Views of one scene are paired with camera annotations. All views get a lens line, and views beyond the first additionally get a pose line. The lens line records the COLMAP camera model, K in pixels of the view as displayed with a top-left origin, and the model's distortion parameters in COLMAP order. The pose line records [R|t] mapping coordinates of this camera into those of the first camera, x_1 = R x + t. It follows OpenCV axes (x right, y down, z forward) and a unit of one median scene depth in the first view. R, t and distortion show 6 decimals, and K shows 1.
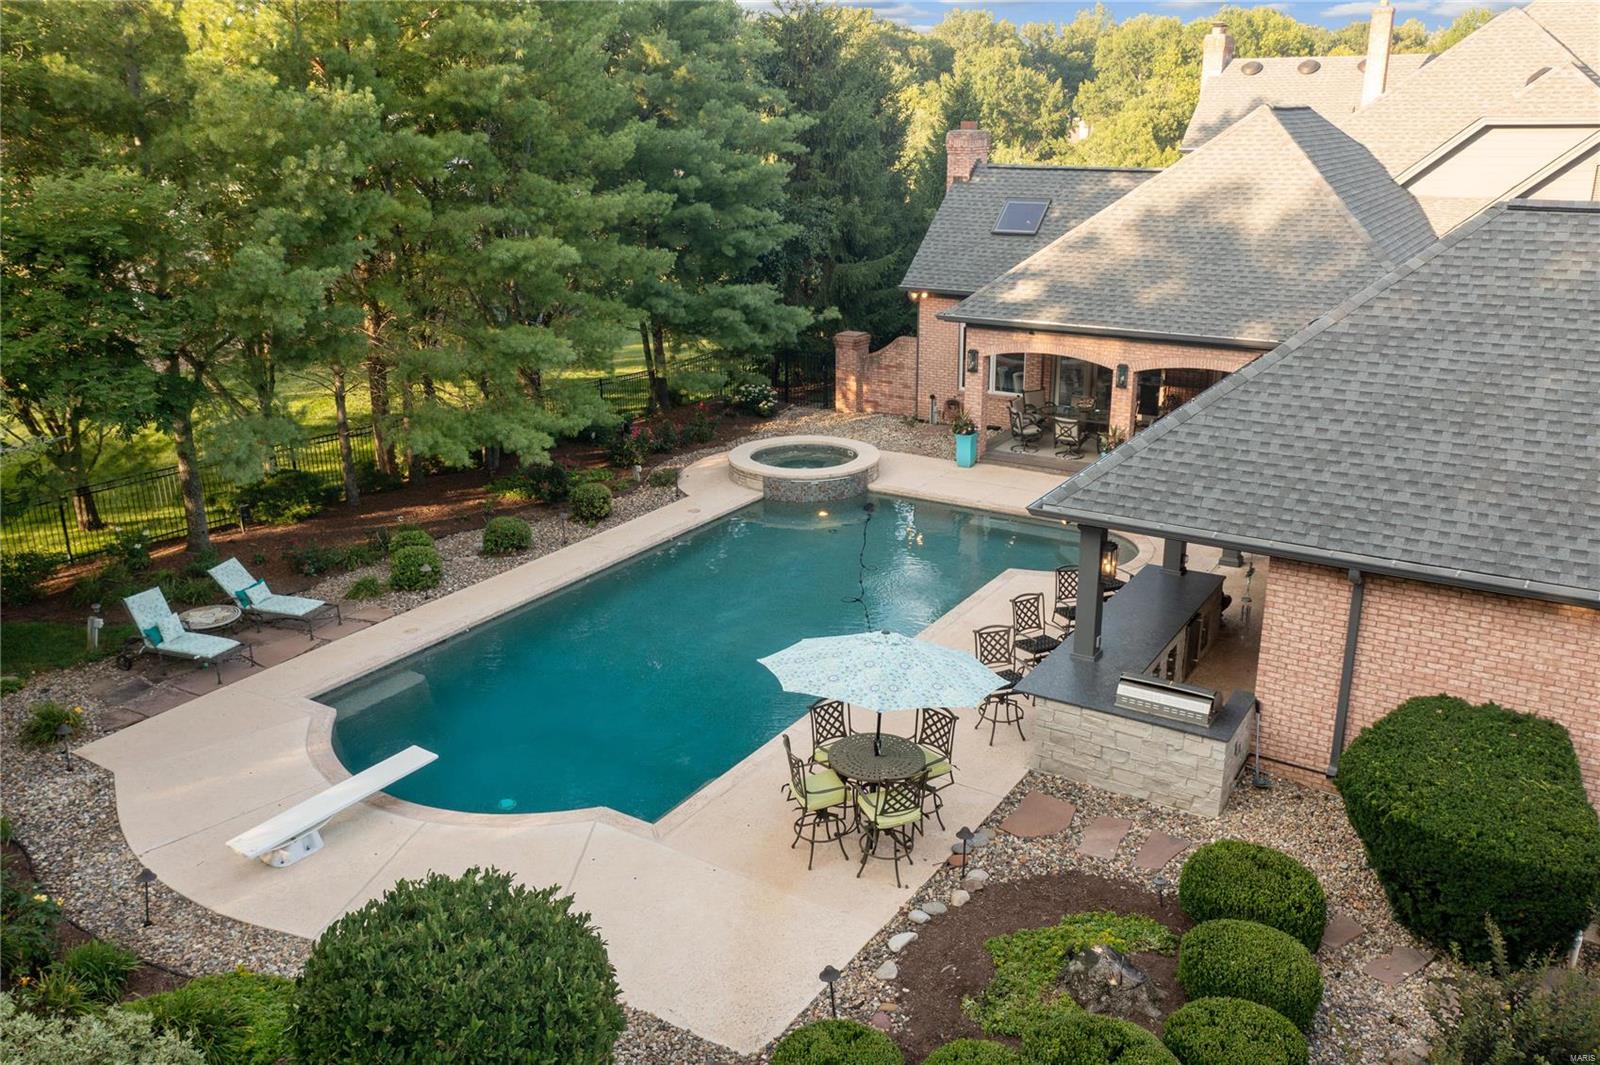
lens RADIAL K [[1264.6, 0, 800.0], [0, 1264.6, 532.5], [0, 0, 1]] dist [0.000774, 0.001579]
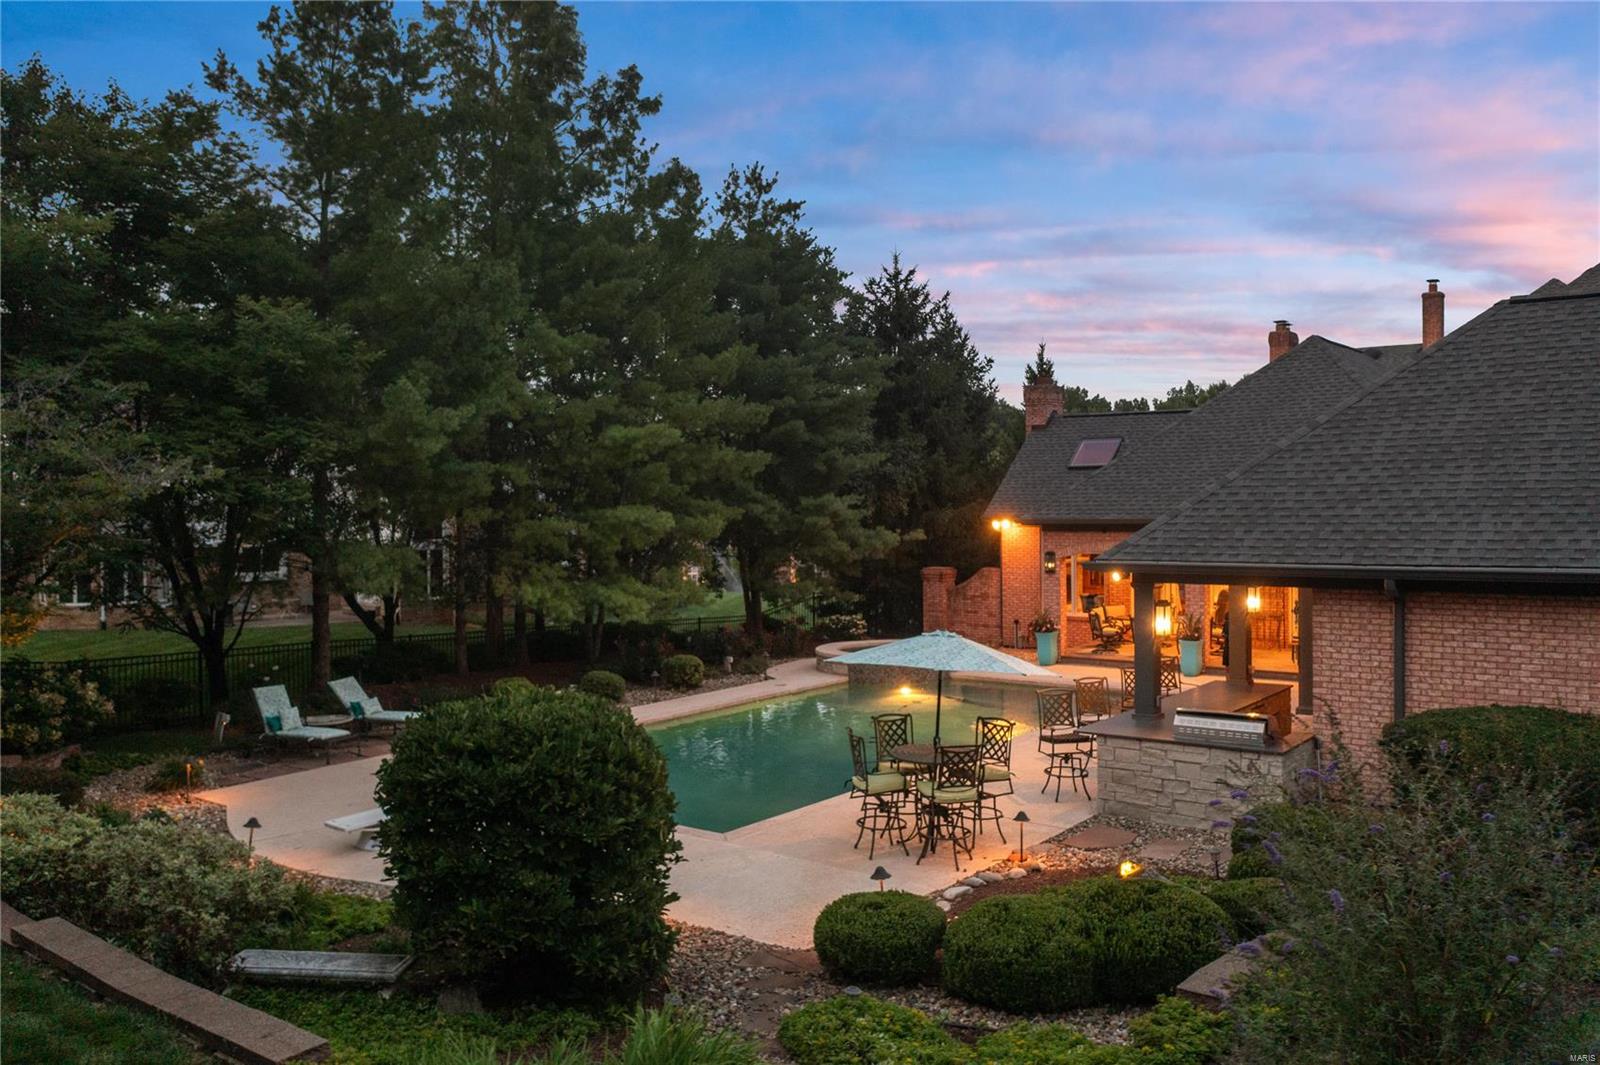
lens RADIAL K [[1272.8, 0, 800.0], [0, 1272.8, 532.5], [0, 0, 1]] dist [0.004307, 0.003832]
pose [[0.996602, -0.000435, -0.082365, 0.028957], [-0.023193, 0.958041, -0.285693, 0.251851], [0.079033, 0.286632, 0.954775, -0.054610]]
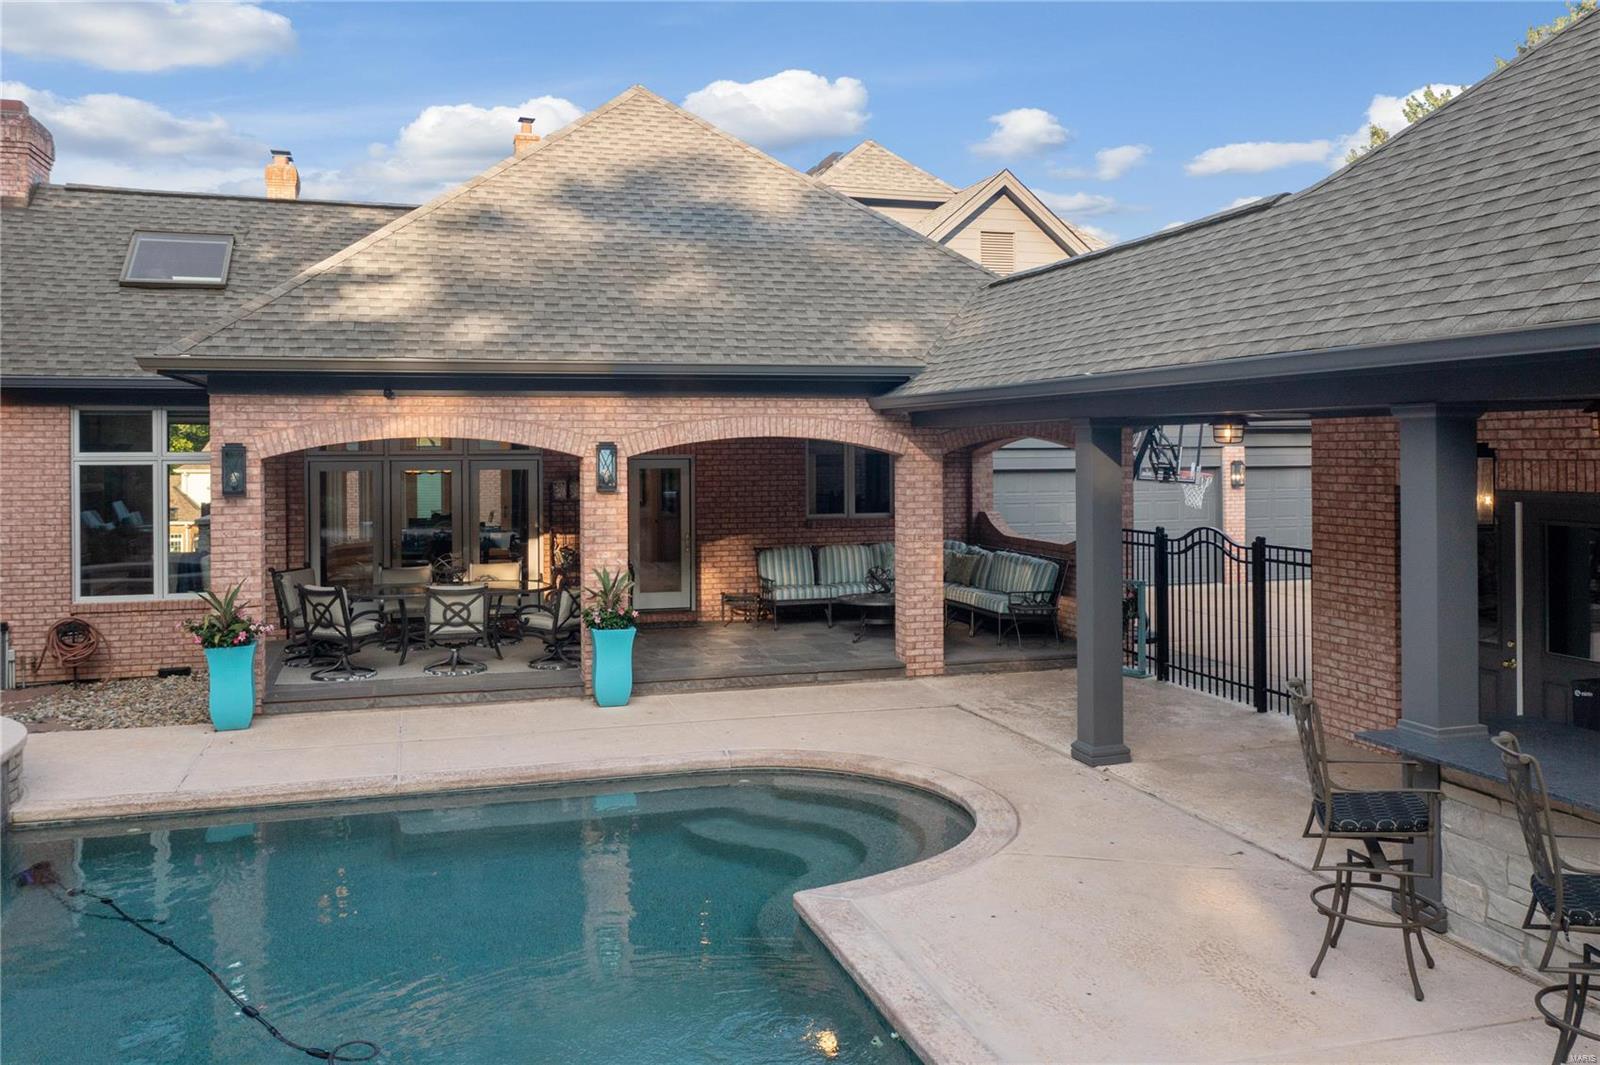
lens RADIAL K [[1272.8, 0, 800.0], [0, 1272.8, 532.5], [0, 0, 1]] dist [0.004307, 0.003832]
pose [[0.656146, -0.031327, 0.753984, -0.102448], [0.233496, 0.958535, -0.163372, -0.003370], [-0.717602, 0.283248, 0.636253, 1.018780]]
